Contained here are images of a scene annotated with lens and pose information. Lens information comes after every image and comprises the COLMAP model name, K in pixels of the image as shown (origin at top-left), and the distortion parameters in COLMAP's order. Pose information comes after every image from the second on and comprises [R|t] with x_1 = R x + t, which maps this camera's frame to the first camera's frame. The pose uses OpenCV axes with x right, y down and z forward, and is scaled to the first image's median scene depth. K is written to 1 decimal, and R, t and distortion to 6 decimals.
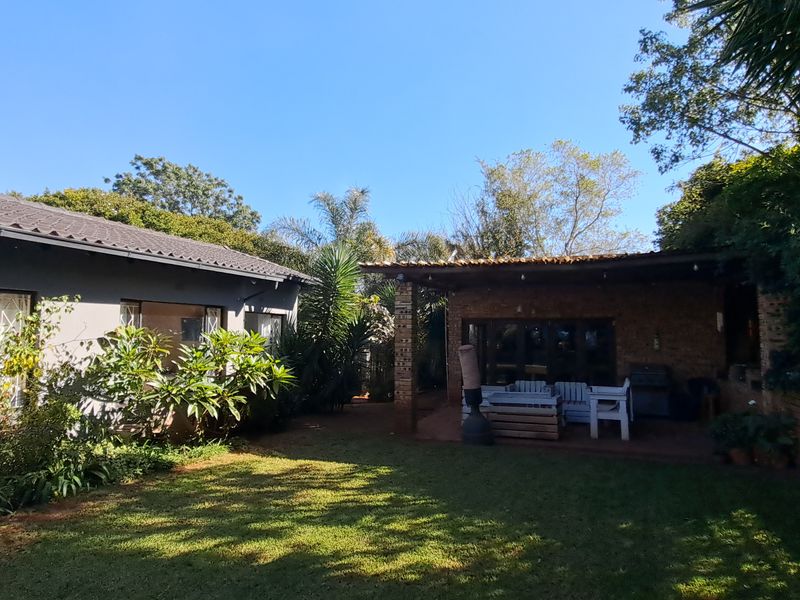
lens RADIAL K [[524.9, 0, 396.9], [0, 524.9, 289.3], [0, 0, 1]] dist [0.006865, -0.001633]
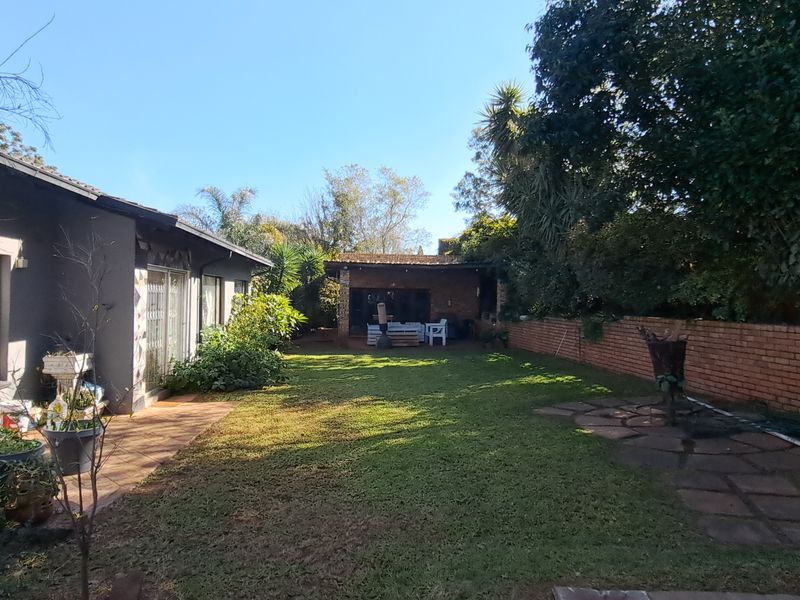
lens RADIAL K [[524.9, 0, 396.9], [0, 524.9, 289.3], [0, 0, 1]] dist [0.006865, -0.001633]
pose [[0.898533, 0.011692, 0.438750, -0.692967], [-0.045039, 0.996824, 0.065673, -0.083002], [-0.436589, -0.078770, 0.896206, -0.848691]]
